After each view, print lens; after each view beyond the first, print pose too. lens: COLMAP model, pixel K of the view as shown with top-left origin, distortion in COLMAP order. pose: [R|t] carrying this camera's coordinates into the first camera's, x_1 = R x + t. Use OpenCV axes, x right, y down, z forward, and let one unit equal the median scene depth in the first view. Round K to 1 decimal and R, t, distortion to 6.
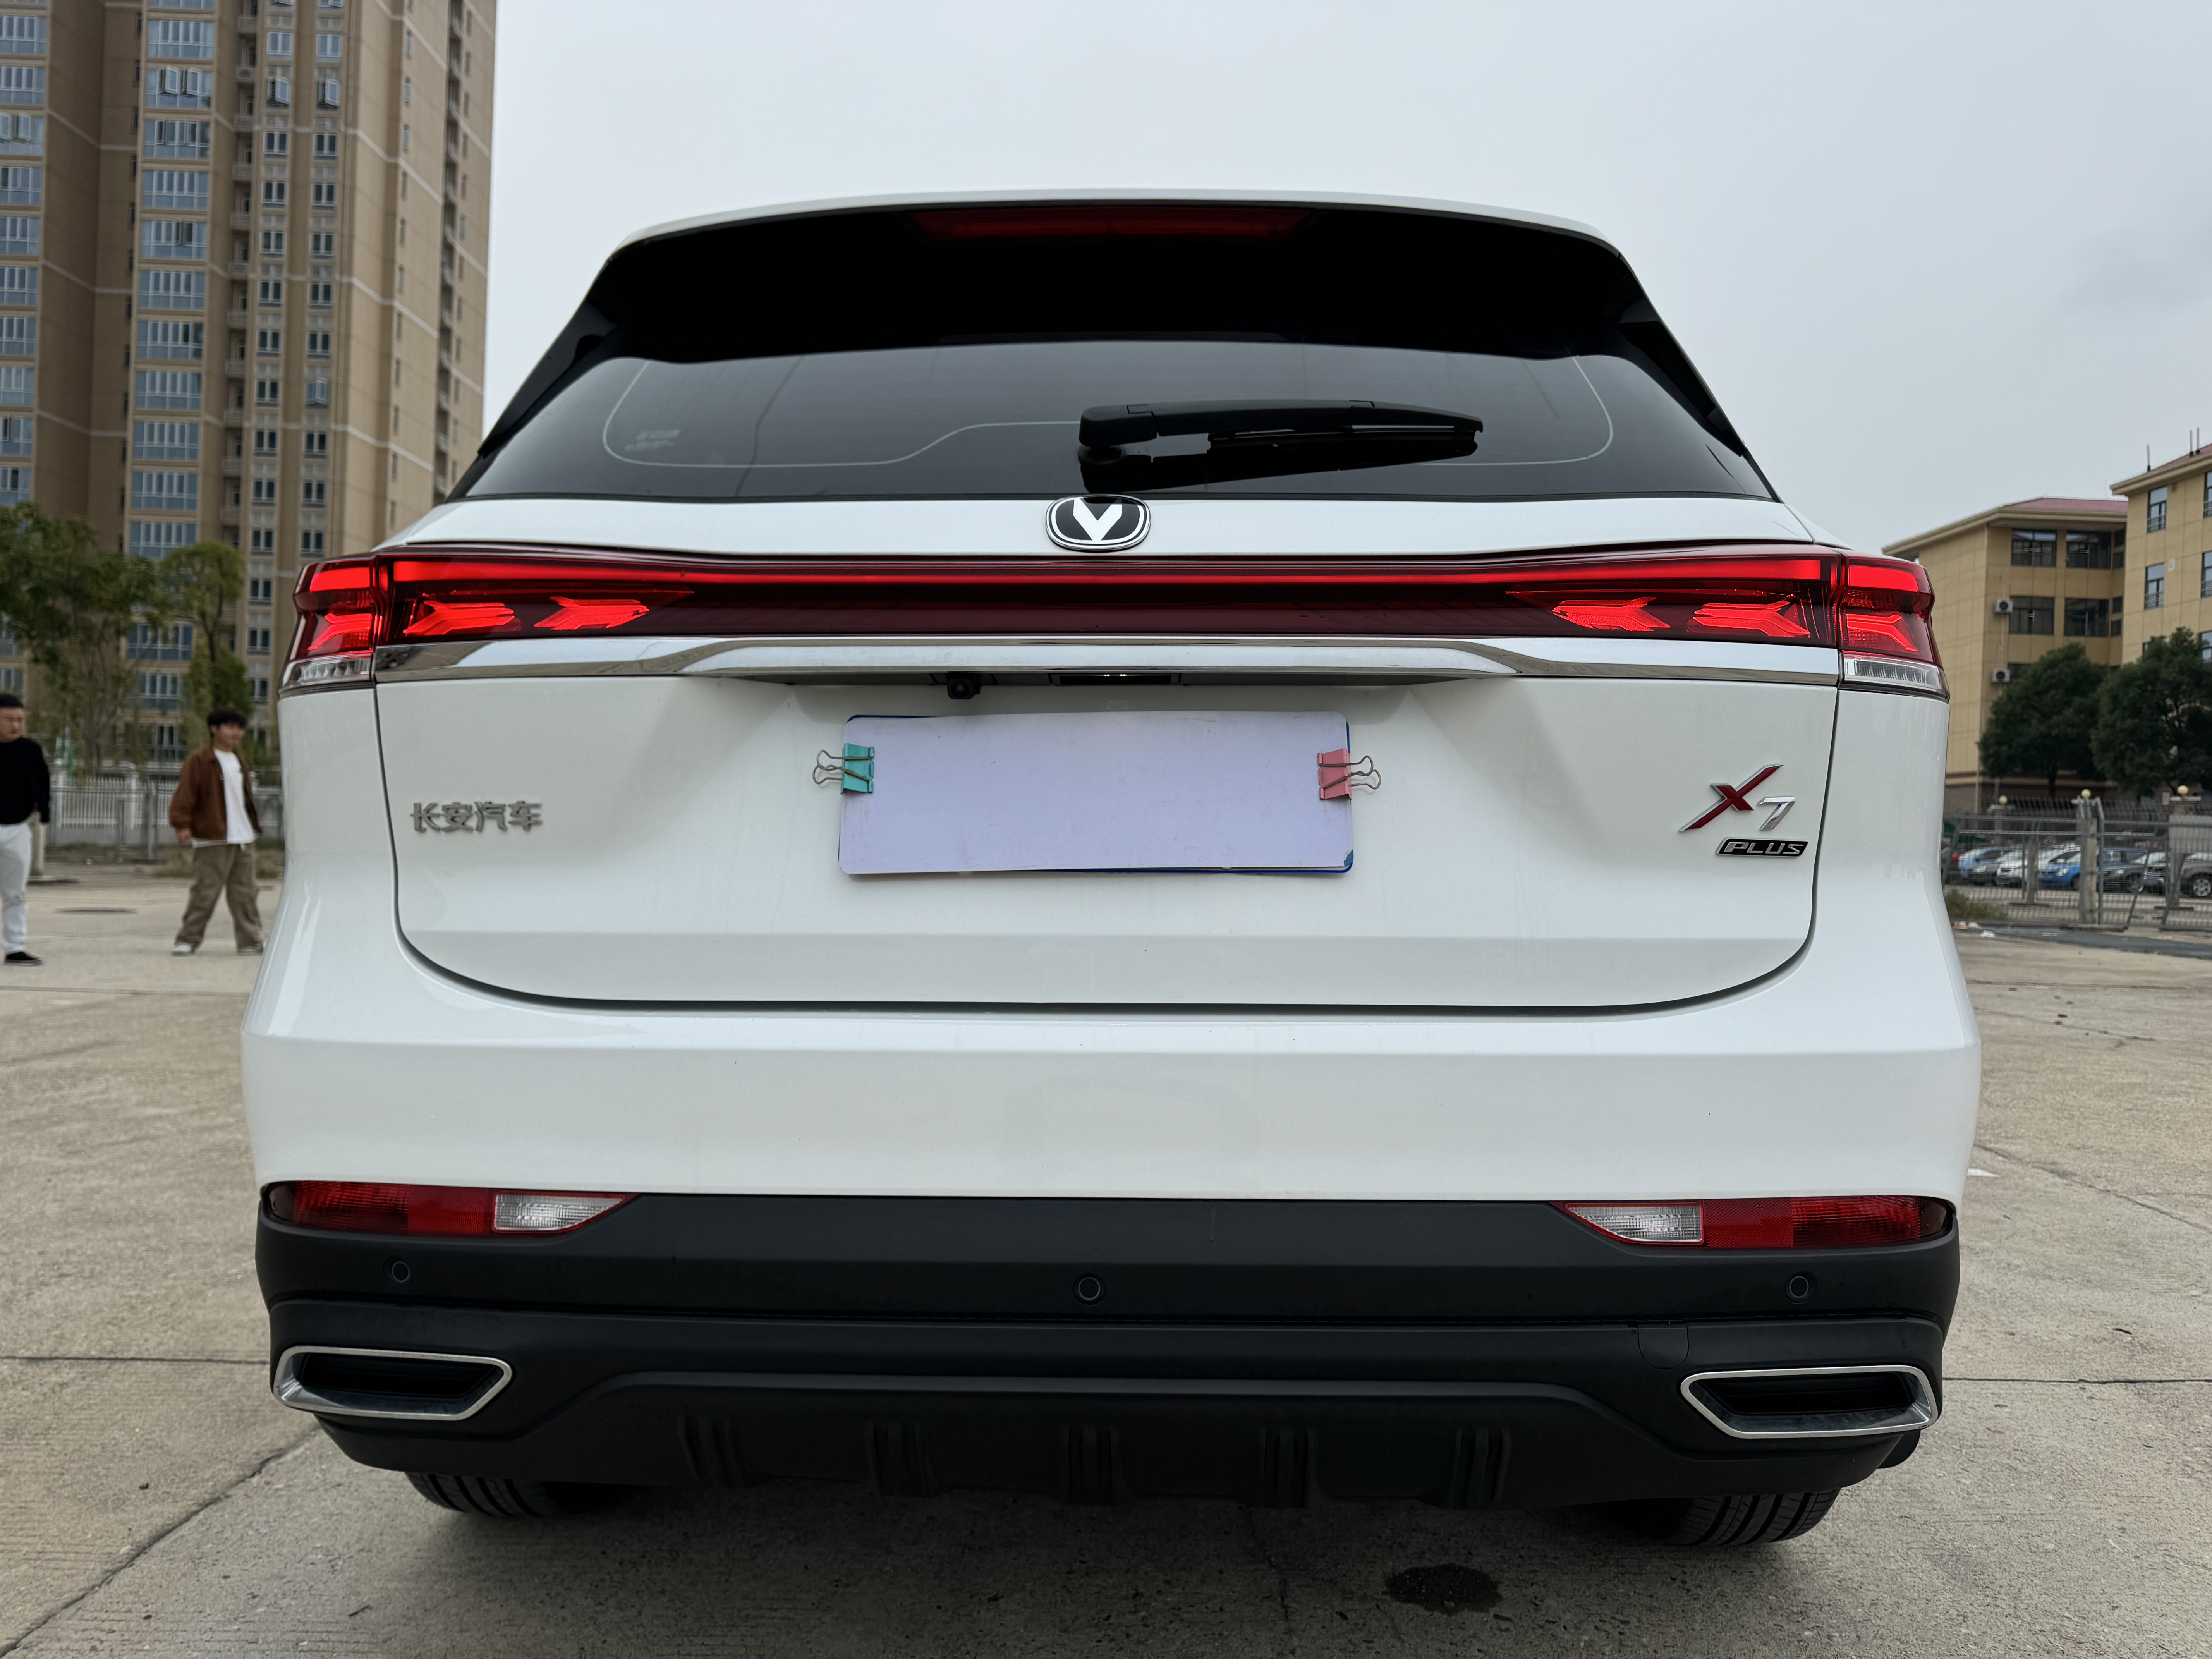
lens RADIAL K [[1537.6, 0, 1118.7], [0, 1537.6, 860.3], [0, 0, 1]] dist [0.018796, -0.024175]
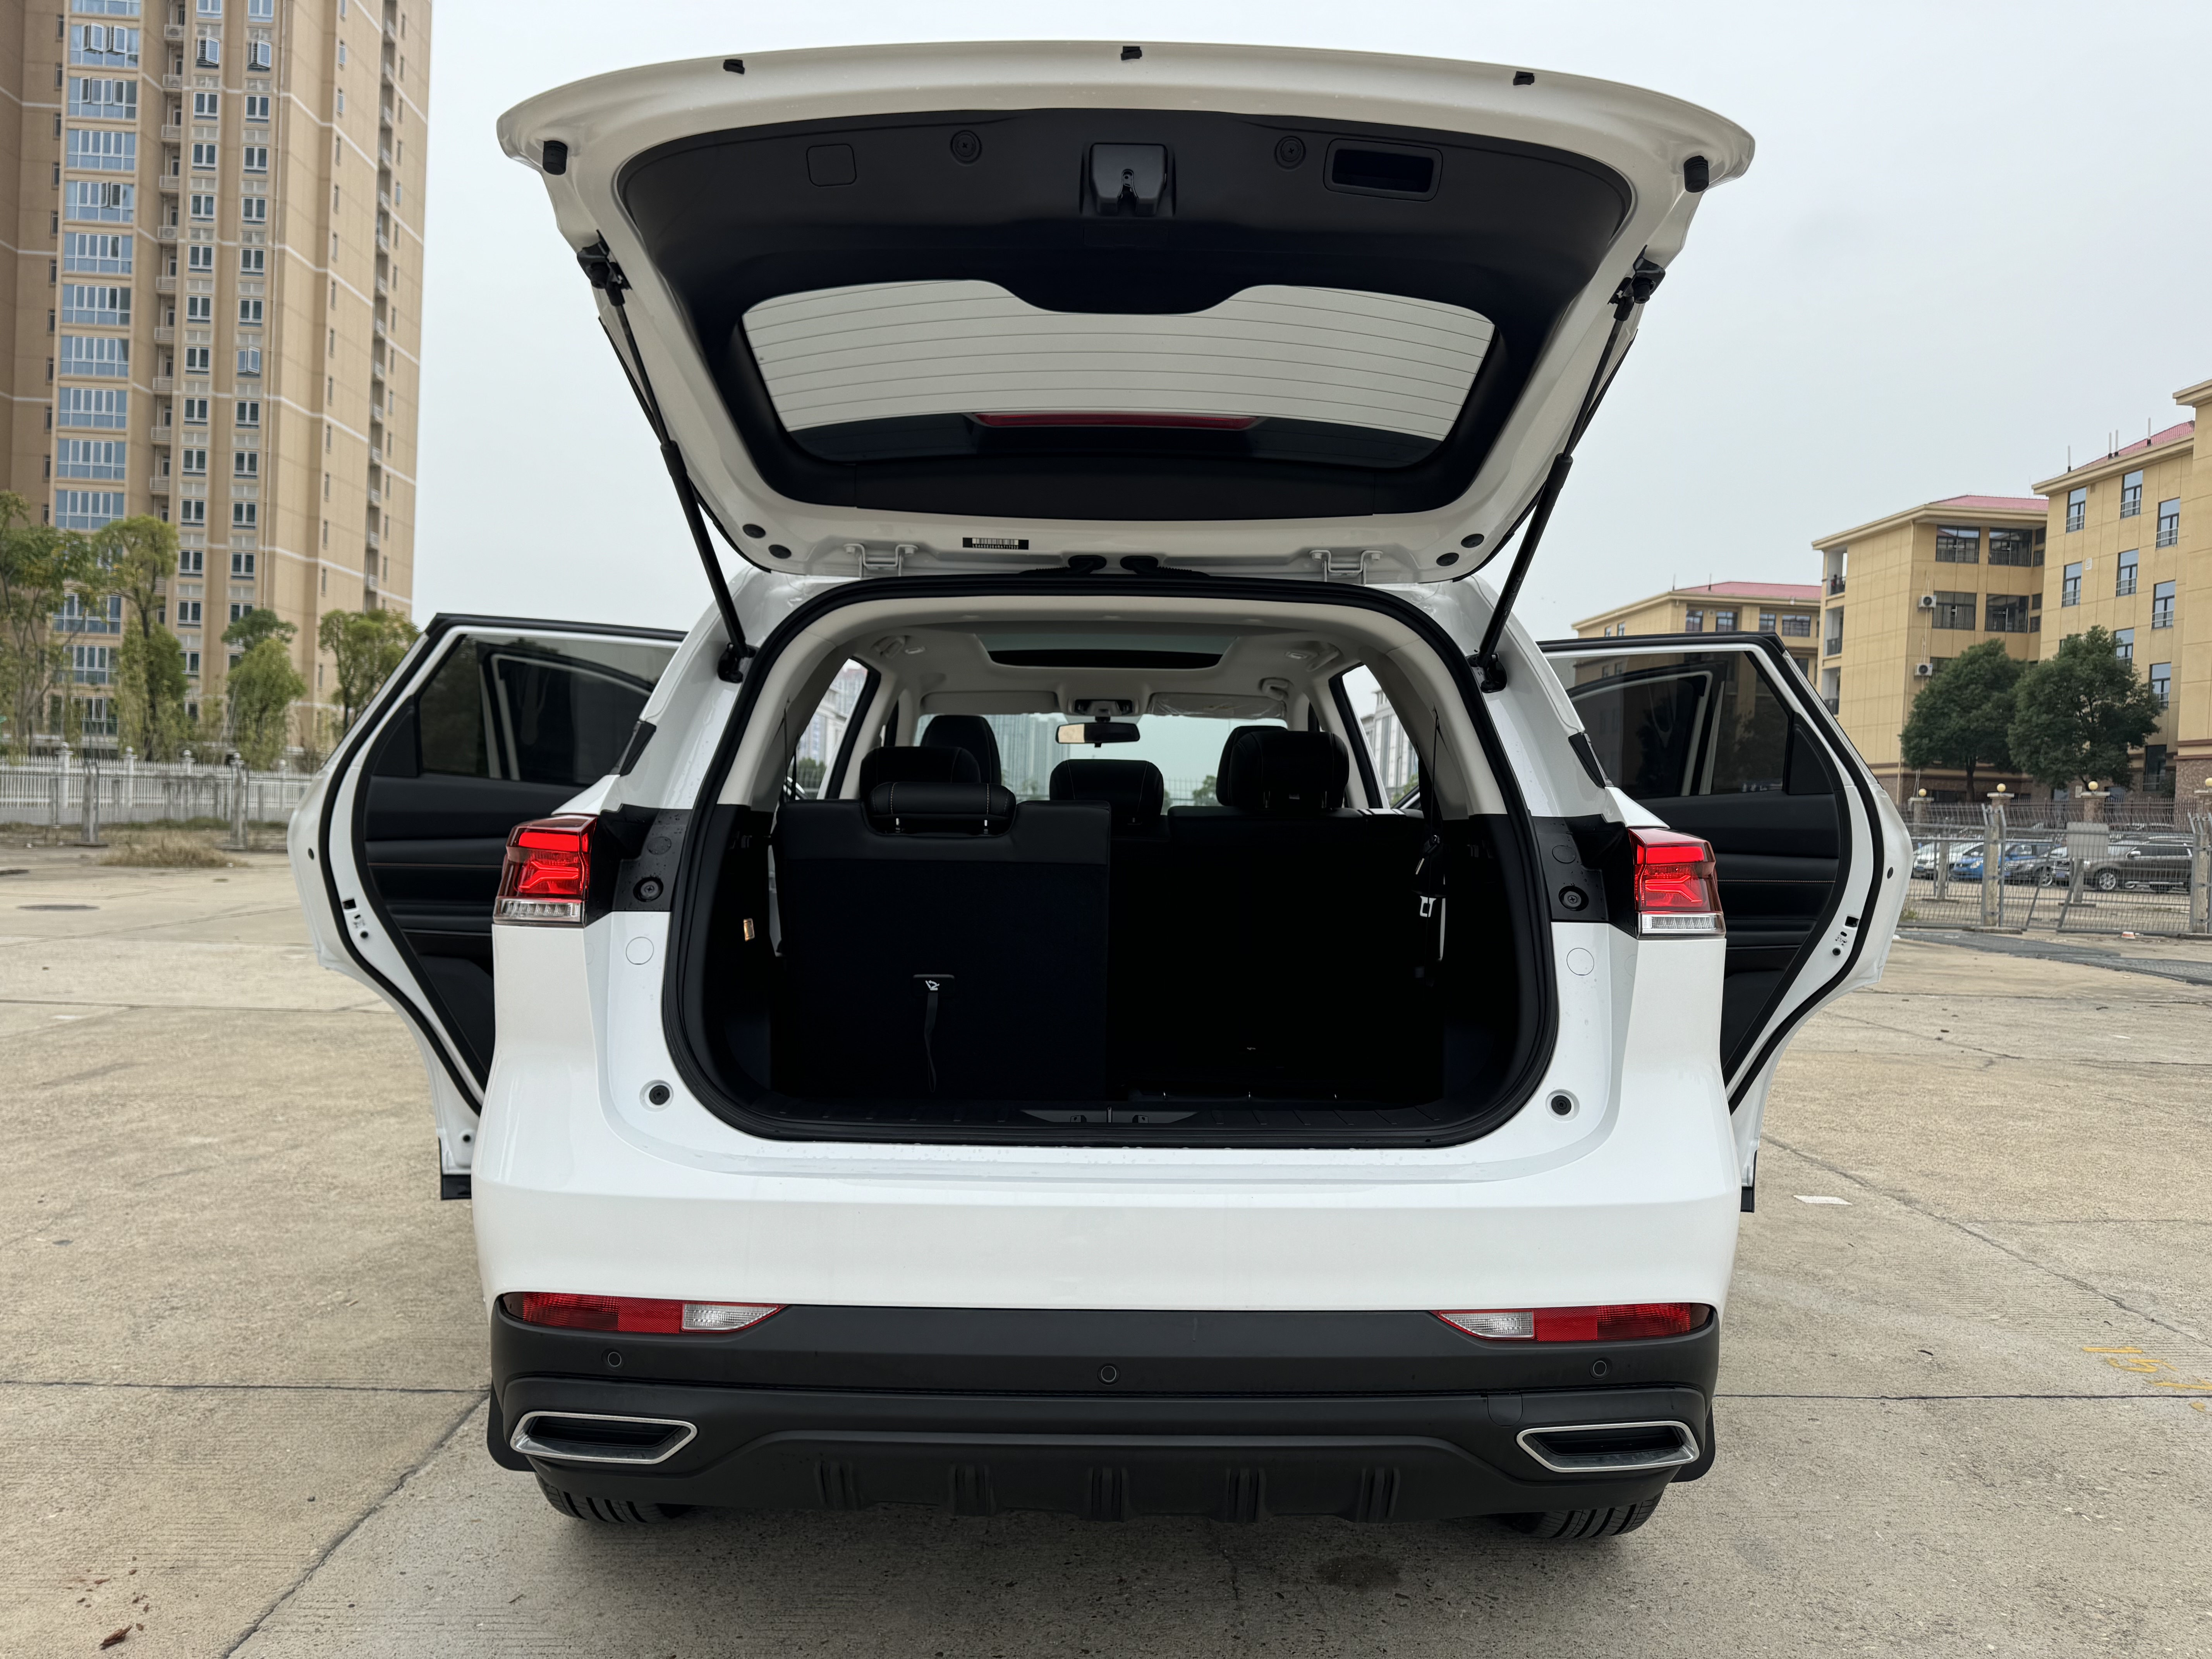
lens RADIAL K [[1575.3, 0, 1104.9], [0, 1575.3, 848.3], [0, 0, 1]] dist [0.030551, -0.041859]
pose [[0.999408, 0.007457, 0.033589, -0.017537], [-0.008146, 0.999759, 0.020401, -0.056274], [-0.033428, -0.020662, 0.999228, -0.106823]]
